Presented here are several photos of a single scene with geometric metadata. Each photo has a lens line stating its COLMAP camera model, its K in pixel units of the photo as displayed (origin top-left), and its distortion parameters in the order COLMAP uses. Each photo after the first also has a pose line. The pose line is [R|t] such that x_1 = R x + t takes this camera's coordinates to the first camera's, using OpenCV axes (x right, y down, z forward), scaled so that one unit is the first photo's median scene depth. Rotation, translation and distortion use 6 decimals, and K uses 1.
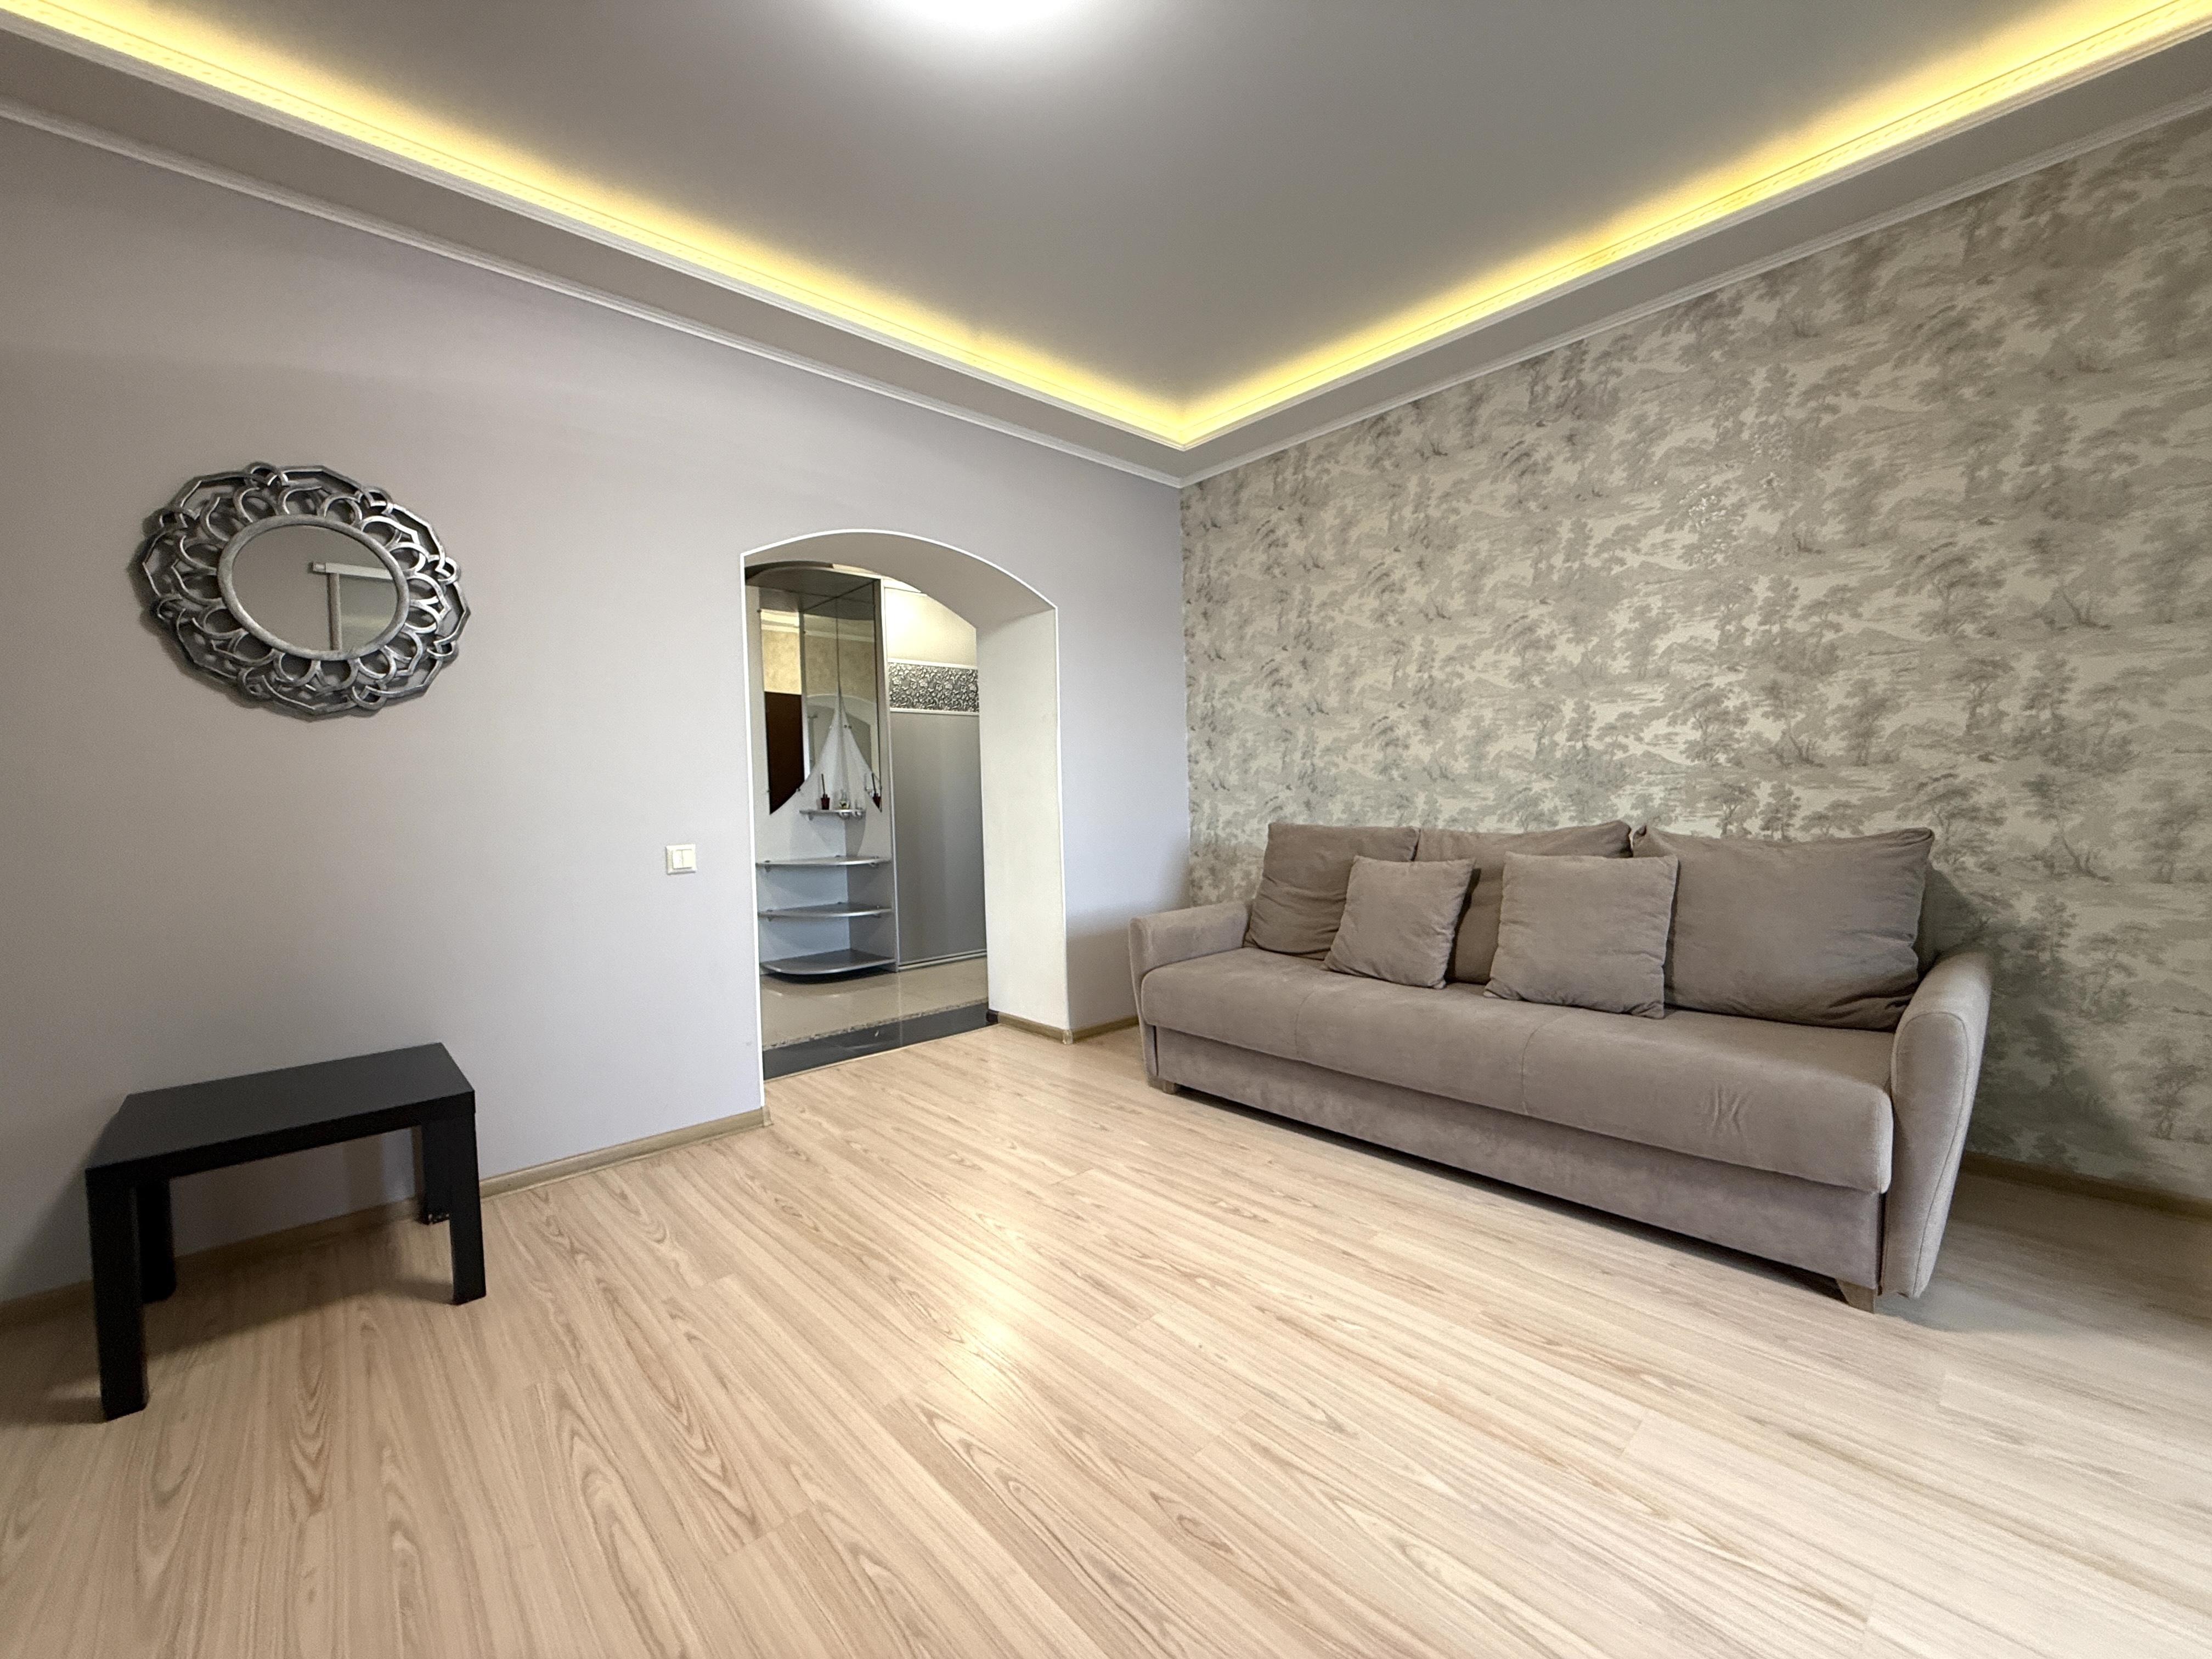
lens RADIAL K [[882.4, 0, 1097.4], [0, 882.4, 824.4], [0, 0, 1]] dist [0.002034, -0.000496]
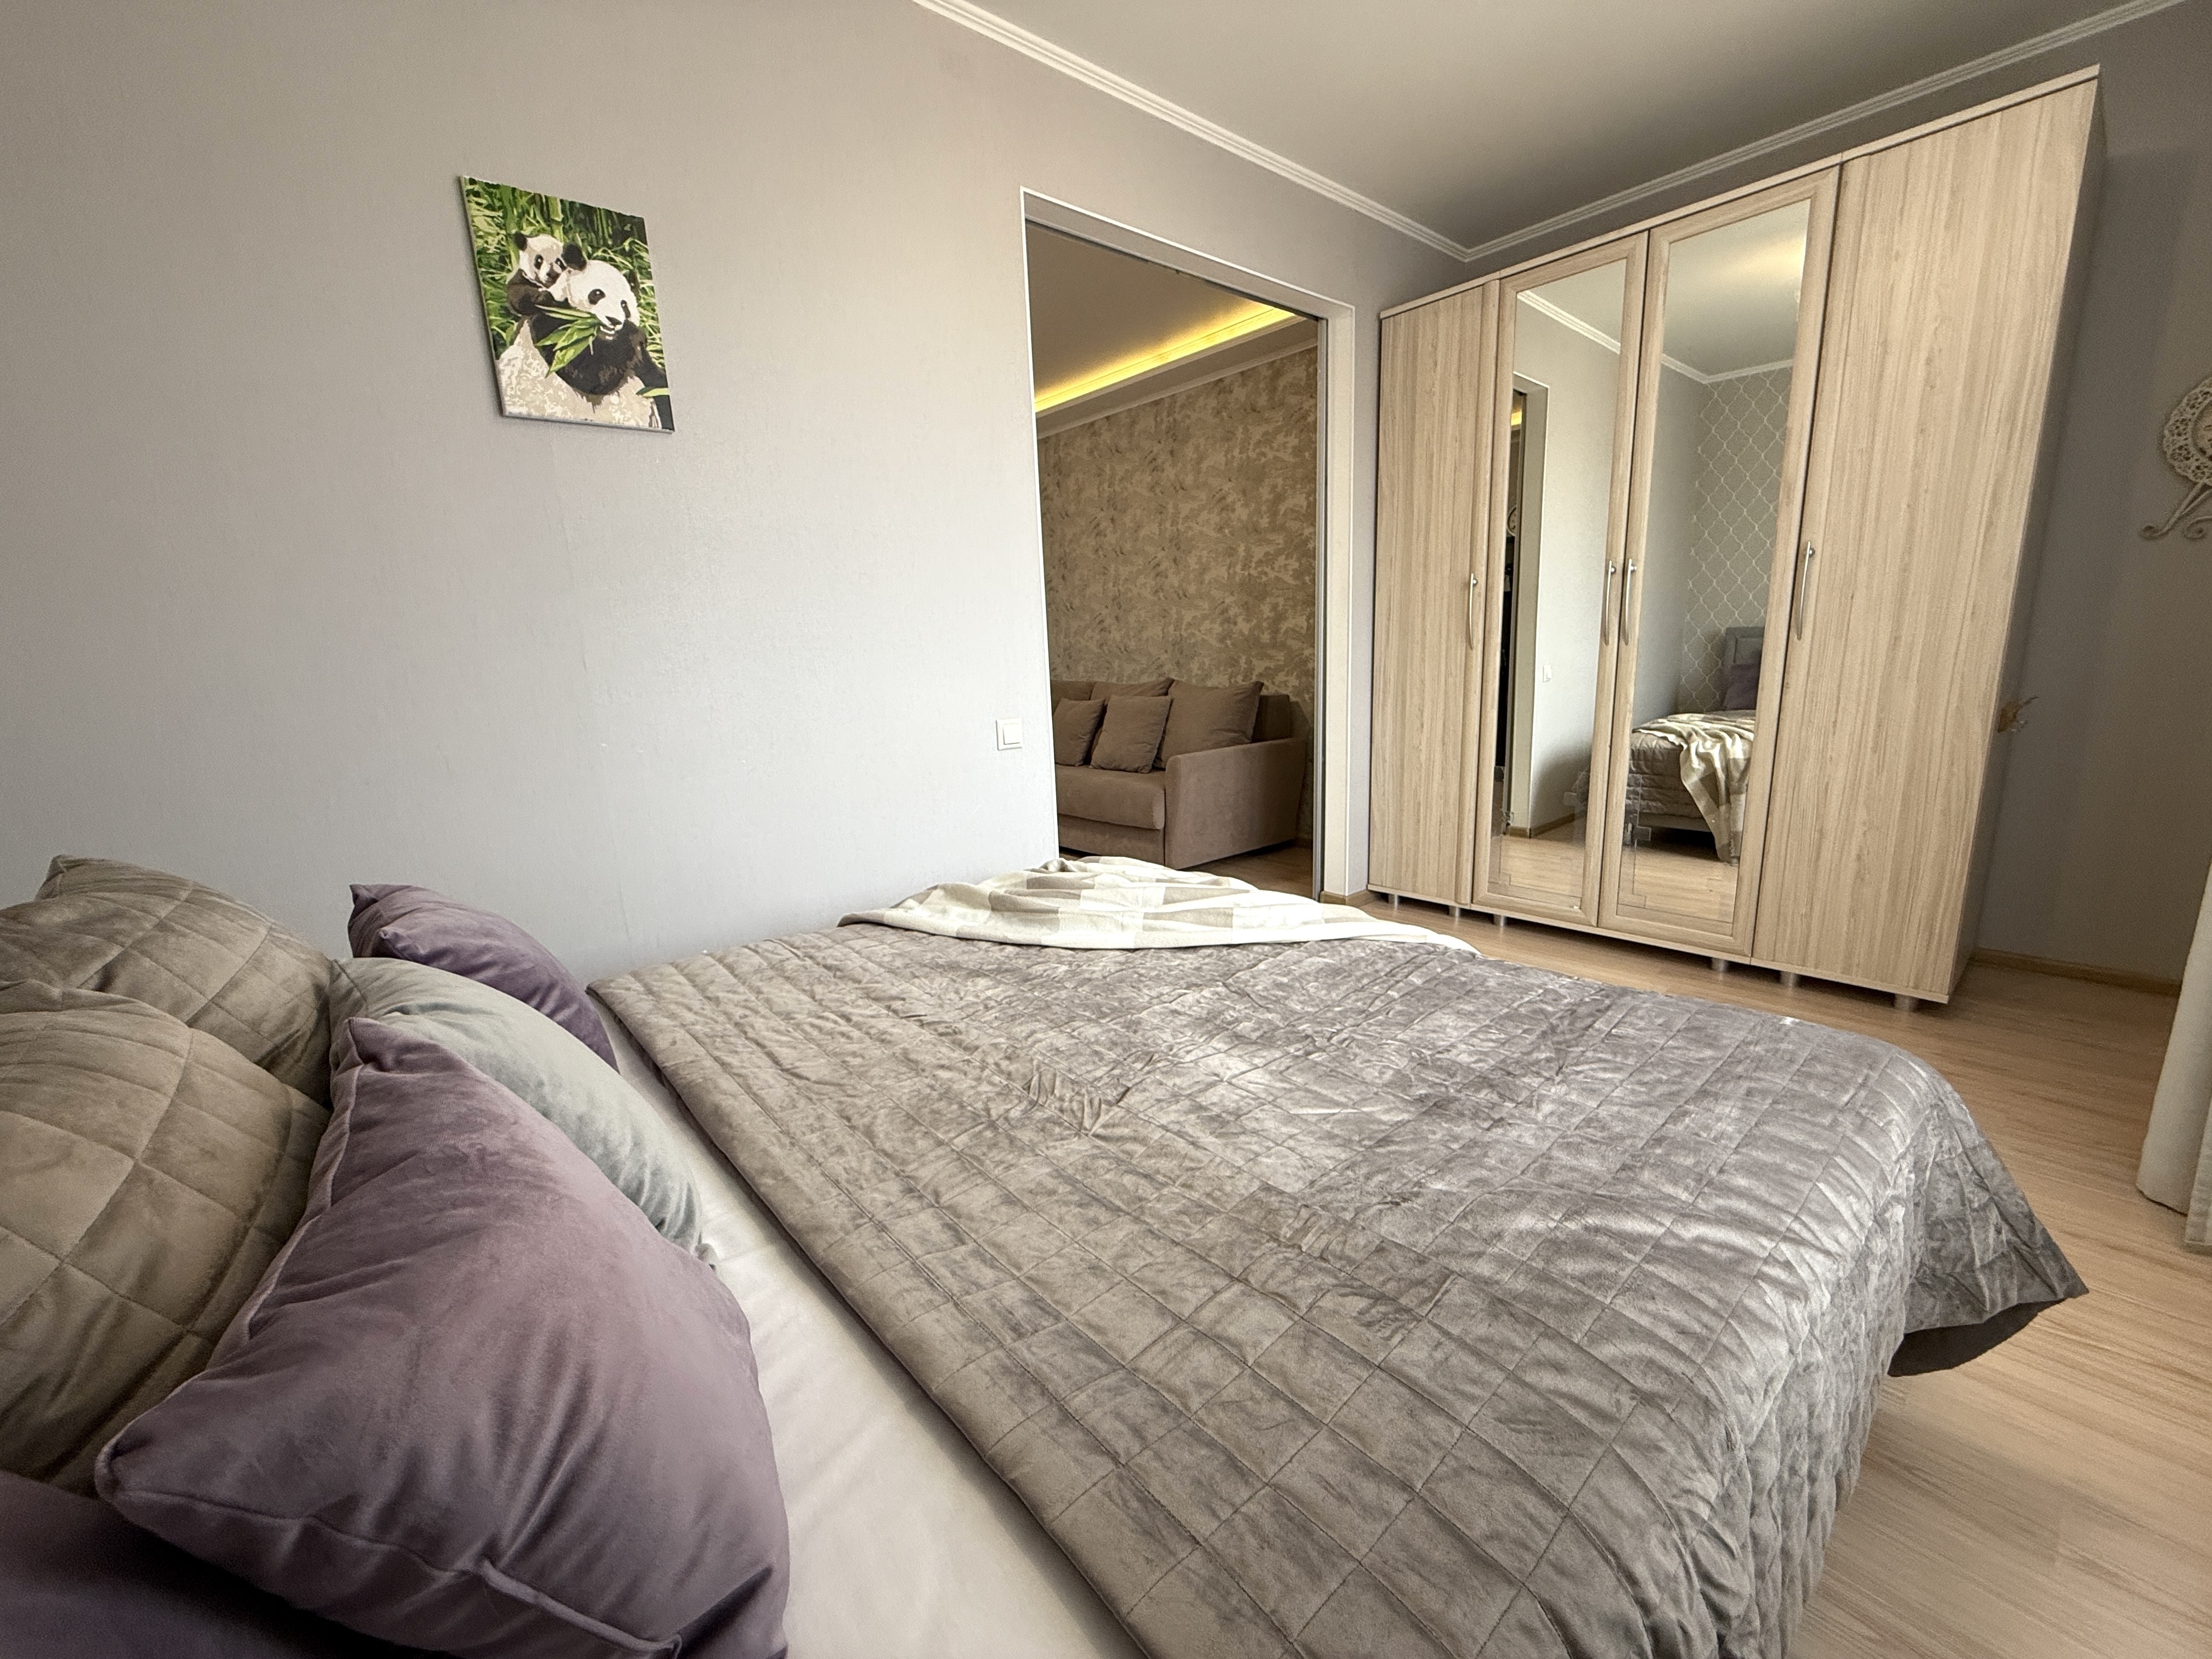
lens RADIAL K [[882.4, 0, 1110.9], [0, 882.4, 834.1], [0, 0, 1]] dist [0.002034, -0.000496]
pose [[0.999476, 0.003998, -0.032112, 0.668560], [0.001525, 0.985413, 0.170172, 0.005751], [0.032324, -0.170132, 0.984891, -1.170524]]
